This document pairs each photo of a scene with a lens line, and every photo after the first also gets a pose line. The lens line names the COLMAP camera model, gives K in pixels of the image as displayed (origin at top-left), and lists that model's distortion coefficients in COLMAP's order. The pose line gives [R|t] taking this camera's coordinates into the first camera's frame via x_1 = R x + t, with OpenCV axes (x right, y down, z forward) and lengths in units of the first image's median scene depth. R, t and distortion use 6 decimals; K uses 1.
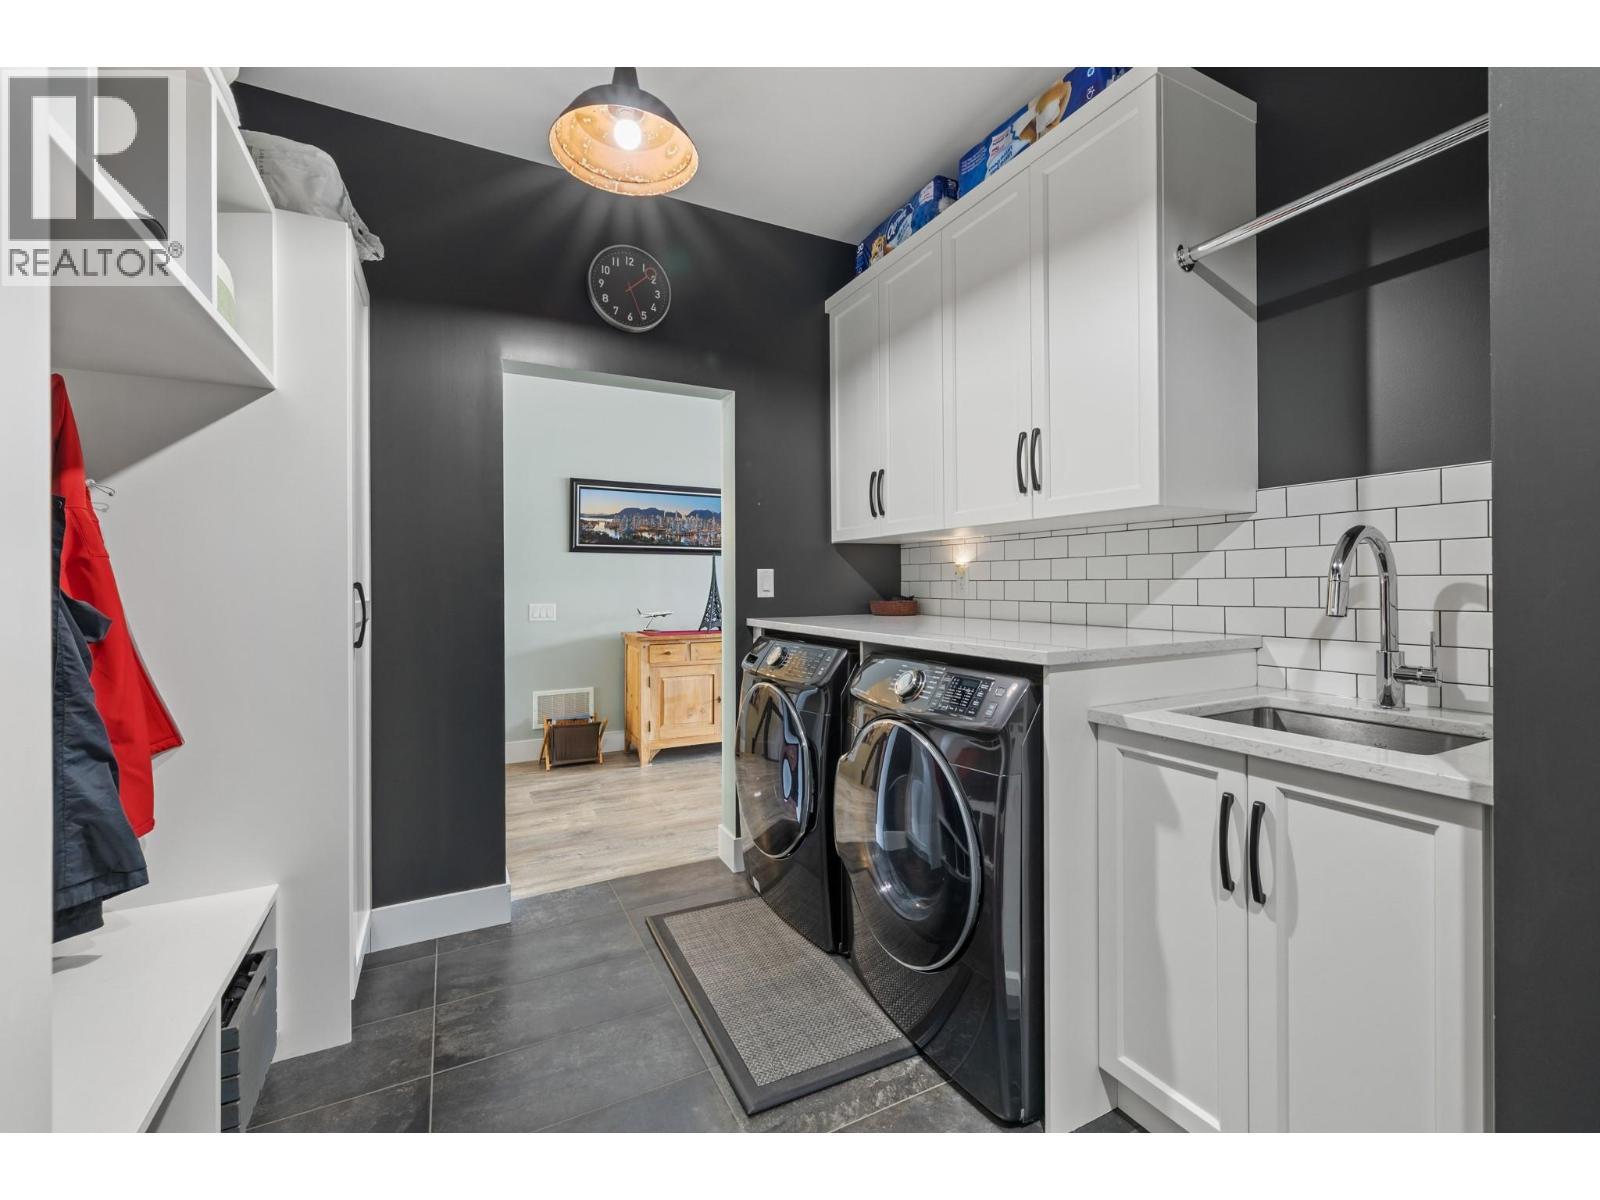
lens RADIAL K [[678.6, 0, 795.2], [0, 678.6, 594.0], [0, 0, 1]] dist [0.000168, 0.000071]
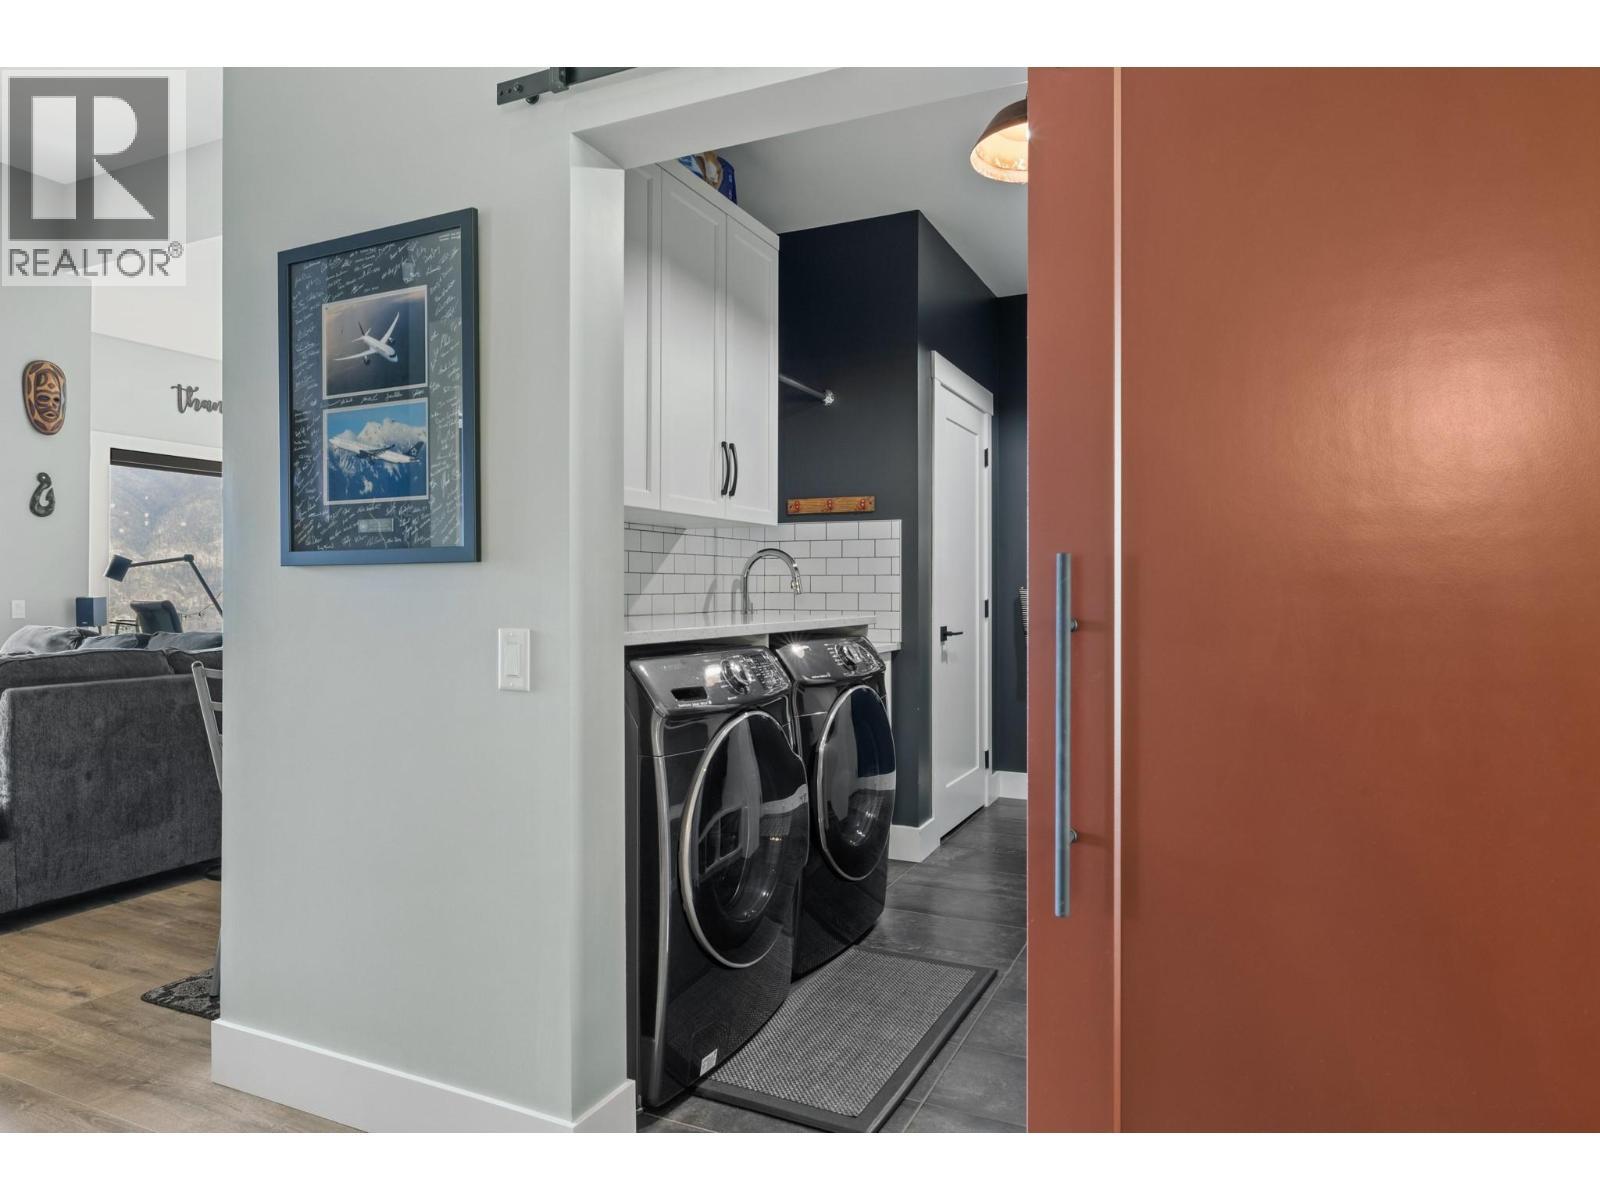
lens RADIAL K [[964.9, 0, 800.0], [0, 964.9, 600.0], [0, 0, 1]] dist [-0.047842, 0.000333]
pose [[-0.620428, -0.011937, 0.784172, -0.975338], [0.005896, 0.999785, 0.019883, -0.006627], [-0.784241, 0.016960, -0.620225, 1.845159]]
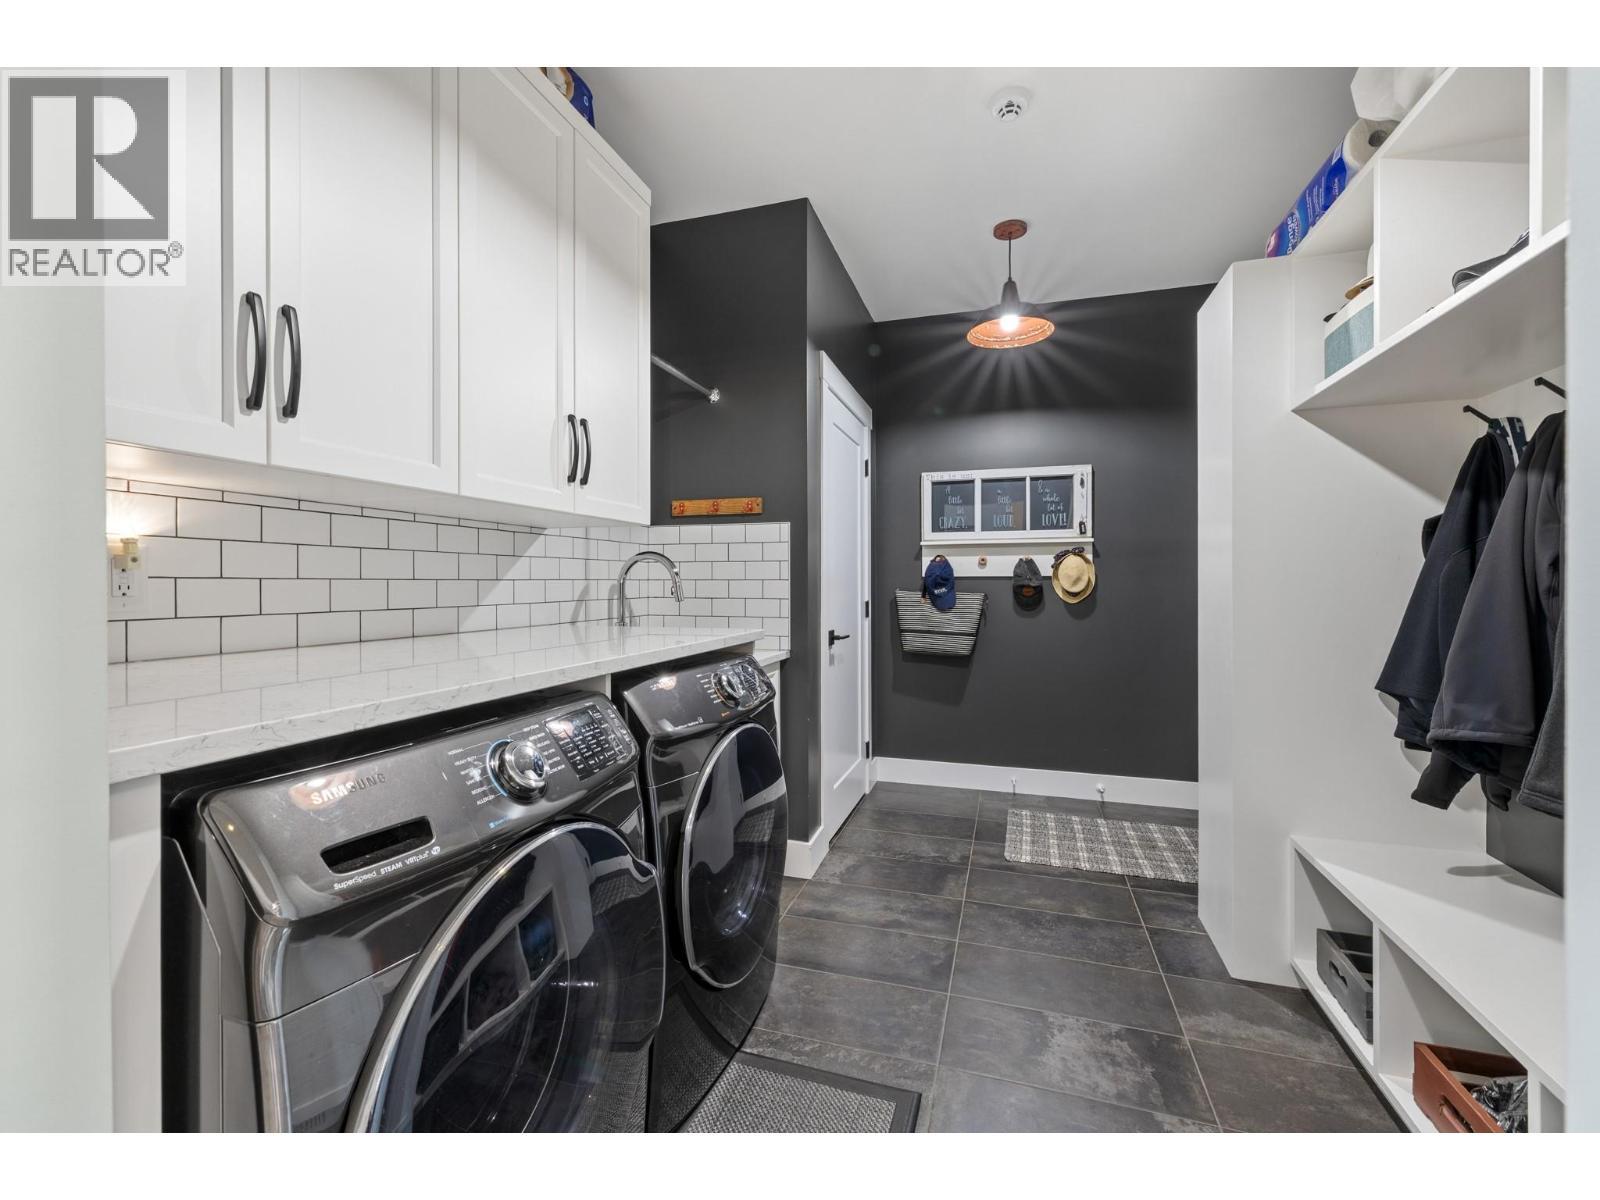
lens RADIAL K [[678.6, 0, 795.2], [0, 678.6, 594.0], [0, 0, 1]] dist [0.000168, 0.000071]
pose [[-0.713108, -0.014639, 0.700901, -0.487315], [0.005193, 0.999644, 0.026162, -0.024655], [-0.701035, 0.022297, -0.712778, 1.391779]]
